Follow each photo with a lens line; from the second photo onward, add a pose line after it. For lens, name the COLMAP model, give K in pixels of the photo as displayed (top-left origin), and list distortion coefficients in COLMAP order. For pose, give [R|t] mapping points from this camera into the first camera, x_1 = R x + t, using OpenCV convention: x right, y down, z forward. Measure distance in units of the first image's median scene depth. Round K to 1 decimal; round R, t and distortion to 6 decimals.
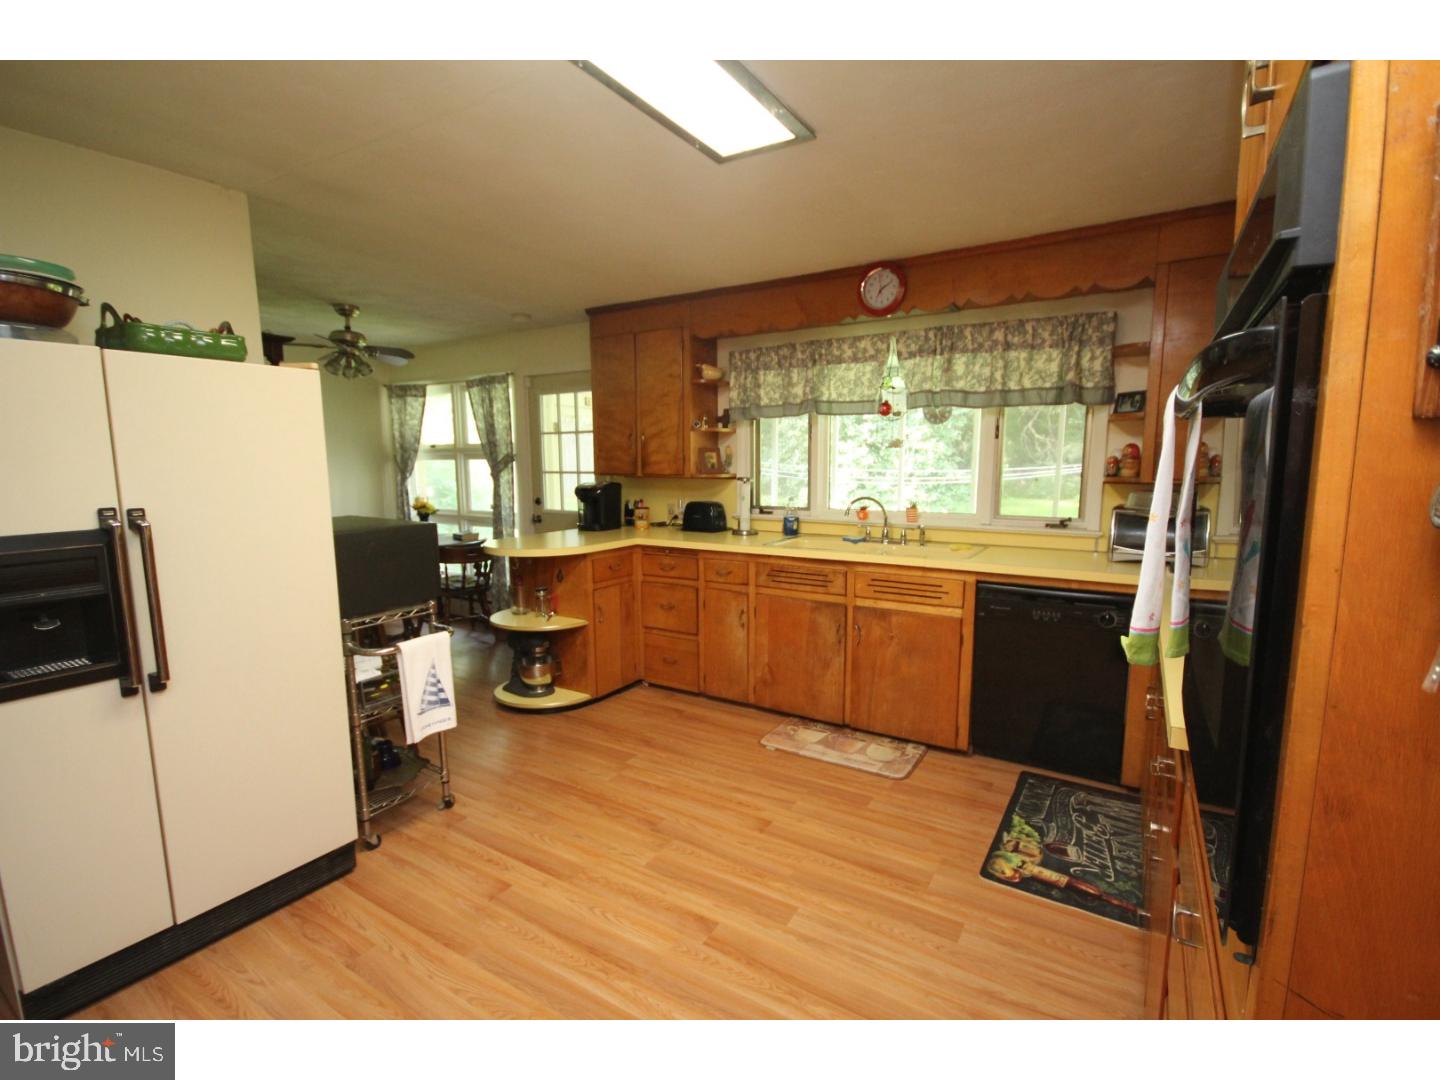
lens RADIAL K [[658.7, 0, 722.2], [0, 658.7, 542.6], [0, 0, 1]] dist [0.002973, -0.008831]
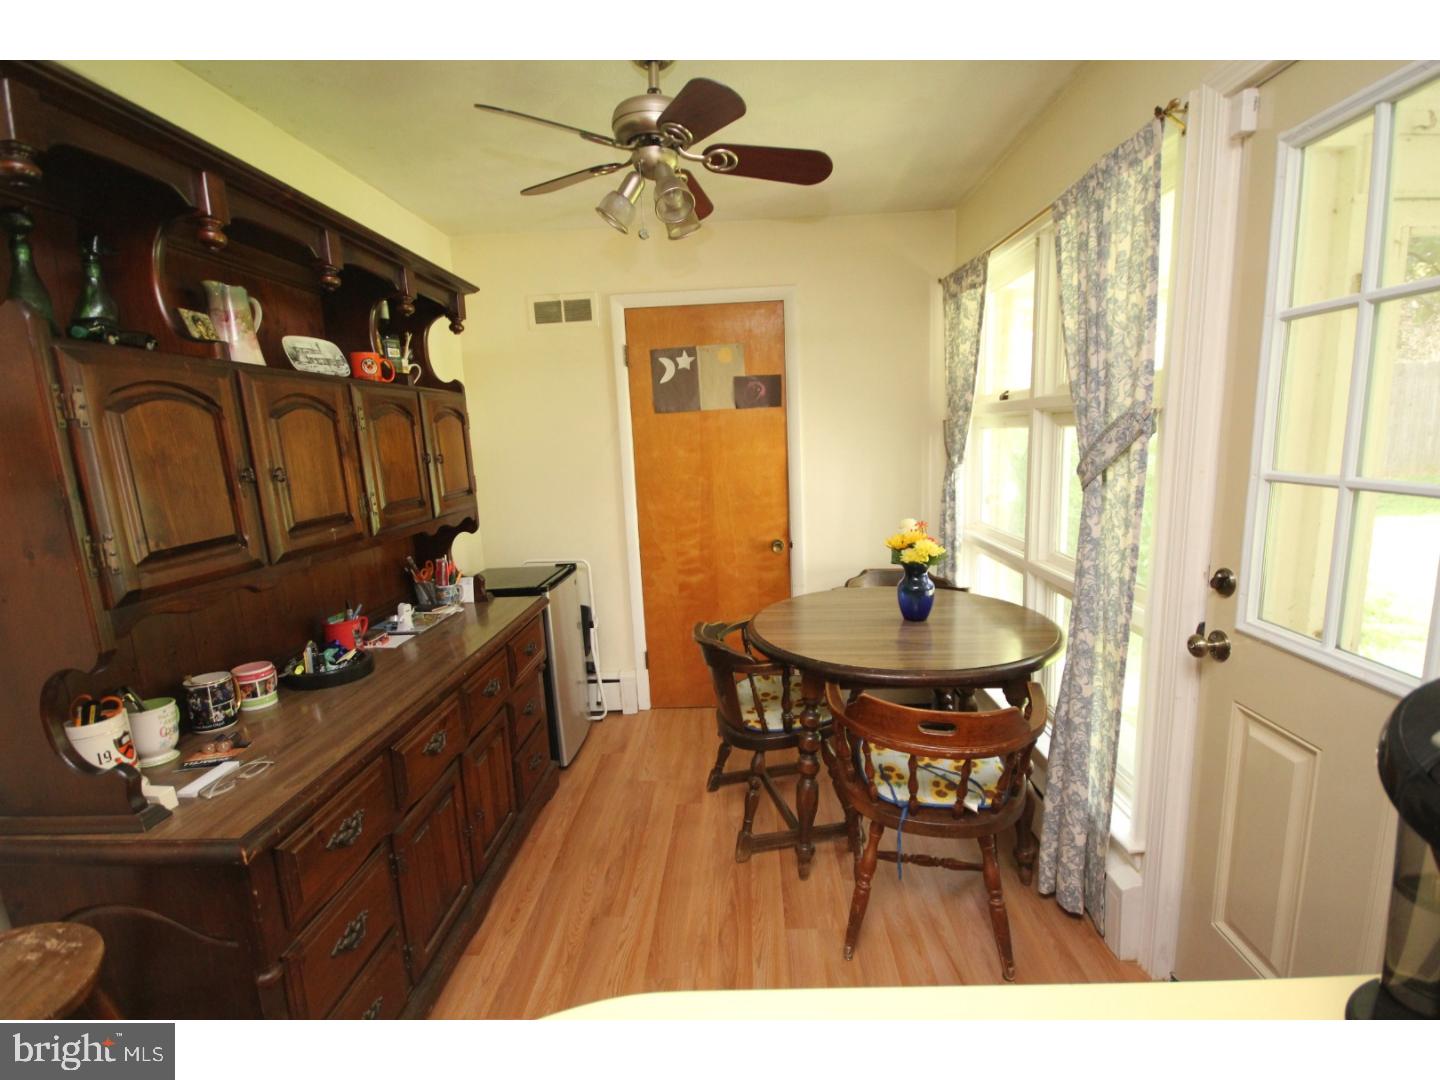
lens RADIAL K [[658.7, 0, 715.8], [0, 658.7, 546.3], [0, 0, 1]] dist [0.002973, -0.008831]
pose [[0.491122, 0.135404, -0.860503, -0.258875], [-0.072504, 0.990771, 0.114522, -0.157065], [0.868068, 0.006145, 0.496406, 1.160264]]
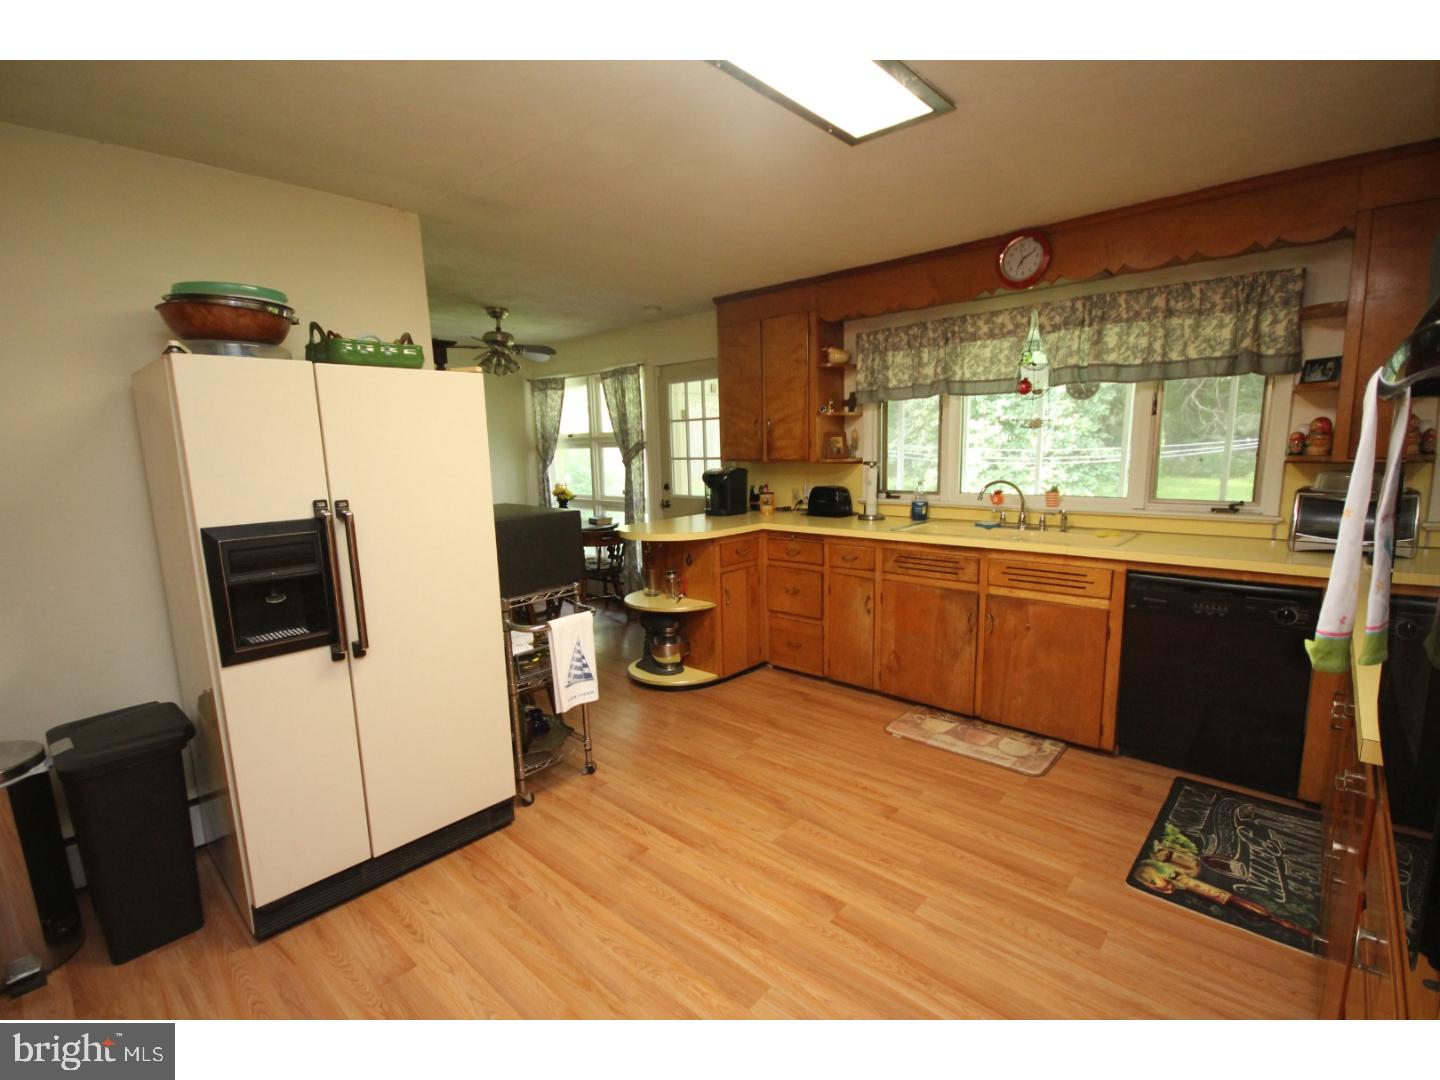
lens RADIAL K [[658.7, 0, 723.3], [0, 658.7, 544.1], [0, 0, 1]] dist [0.002973, -0.008831]
pose [[0.983882, 0.007751, -0.178650, -0.009257], [-0.002683, 0.999588, 0.028591, -0.004528], [0.178798, -0.027651, 0.983497, -0.013382]]
